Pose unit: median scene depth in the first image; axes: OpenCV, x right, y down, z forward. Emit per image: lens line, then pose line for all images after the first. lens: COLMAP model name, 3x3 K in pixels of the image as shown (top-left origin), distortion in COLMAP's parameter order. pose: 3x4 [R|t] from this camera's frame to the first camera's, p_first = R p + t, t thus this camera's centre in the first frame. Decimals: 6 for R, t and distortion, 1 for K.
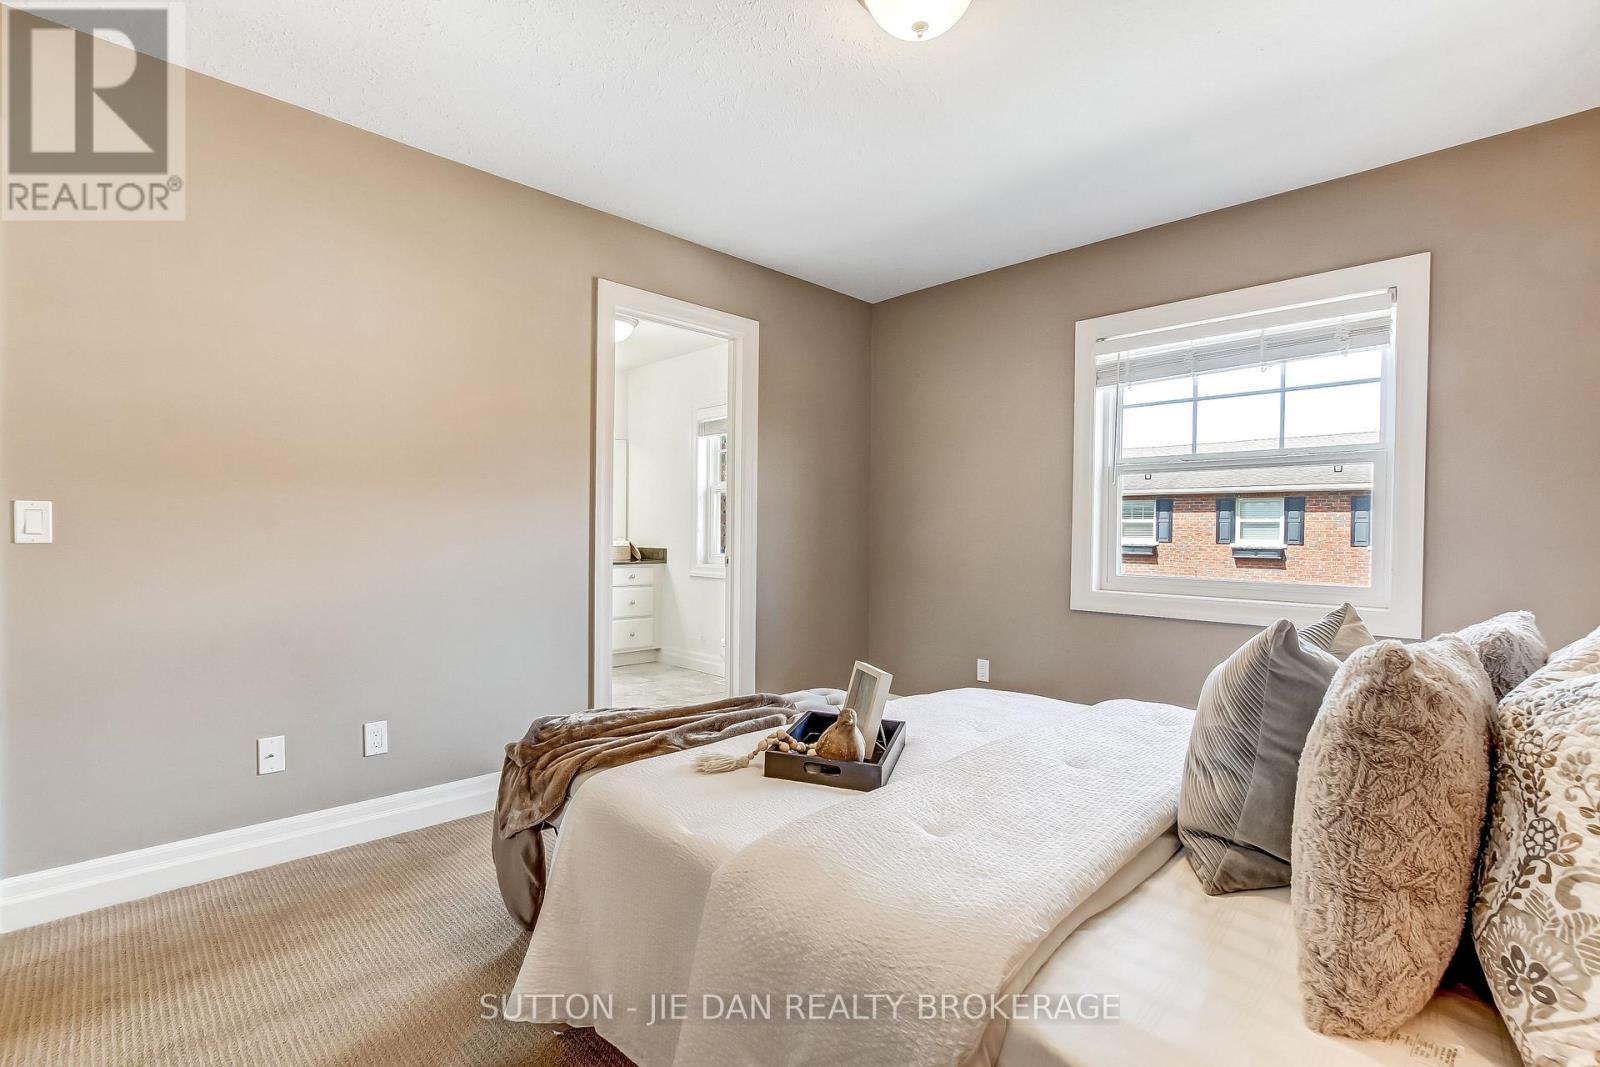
lens RADIAL K [[735.4, 0, 791.0], [0, 735.4, 537.6], [0, 0, 1]] dist [-0.018546, 0.001883]
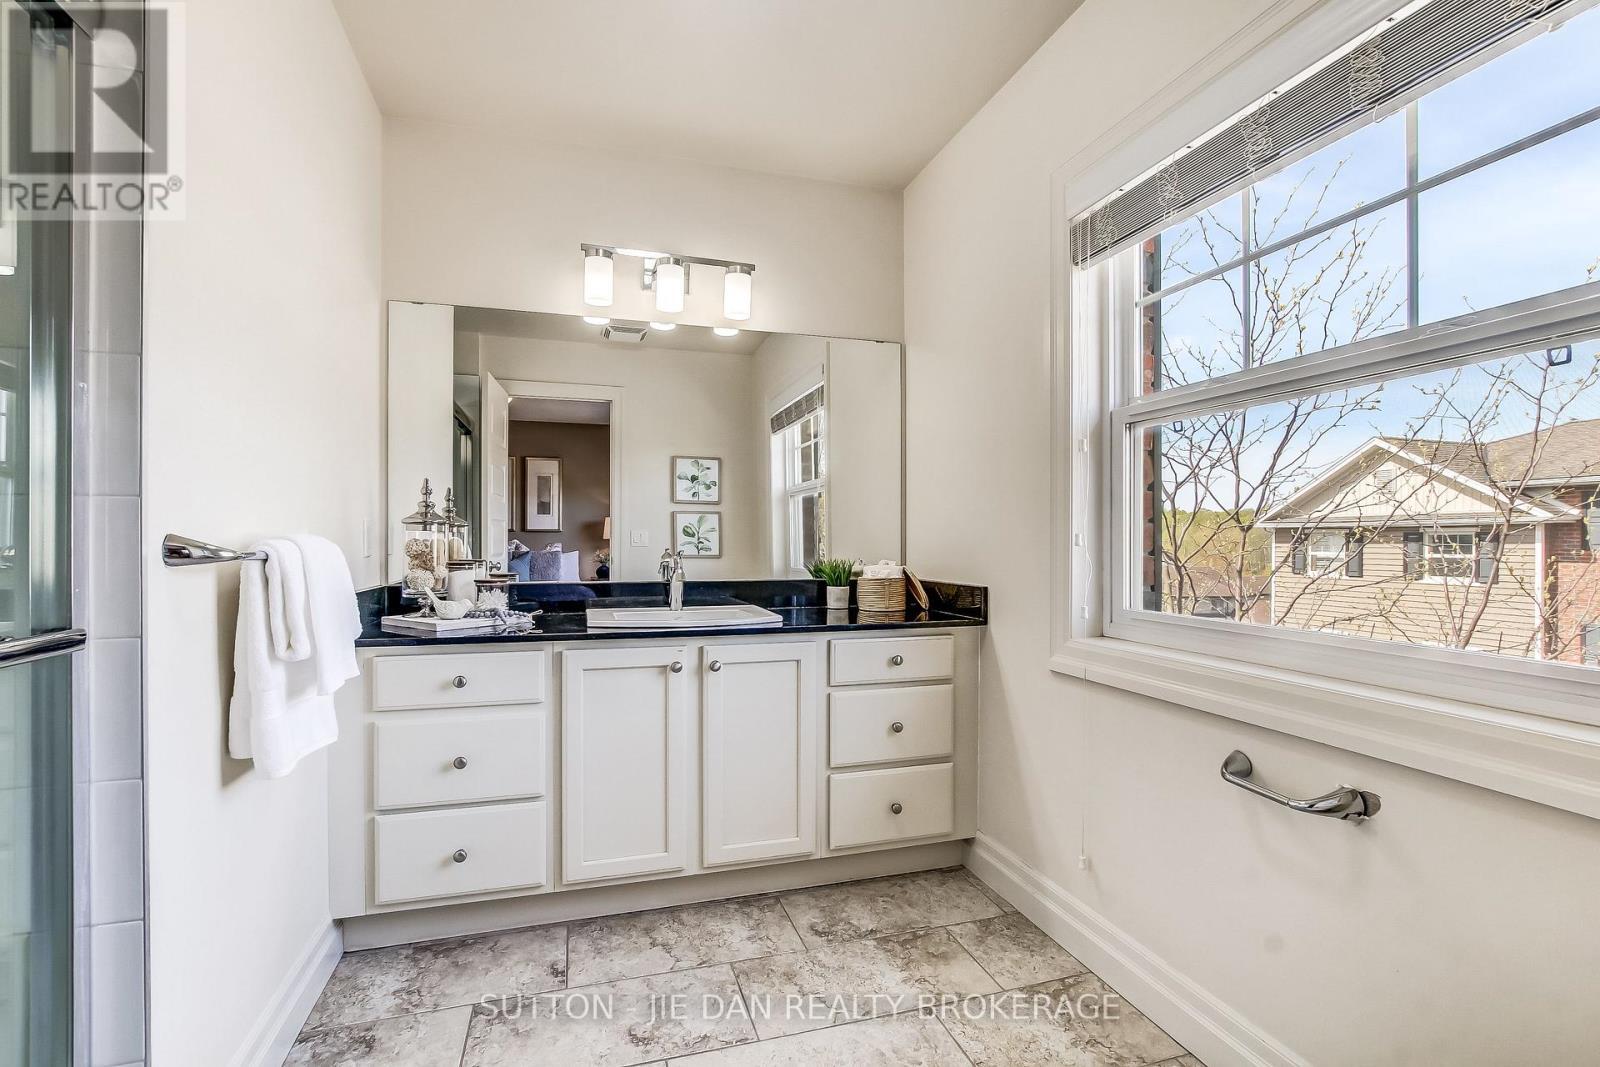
lens RADIAL K [[735.4, 0, 795.9], [0, 735.4, 537.5], [0, 0, 1]] dist [-0.018546, 0.001883]
pose [[0.888385, -0.008756, -0.459016, -0.079249], [0.002133, 0.999886, -0.014945, -0.006073], [0.459094, 0.012298, 0.888302, 0.596285]]
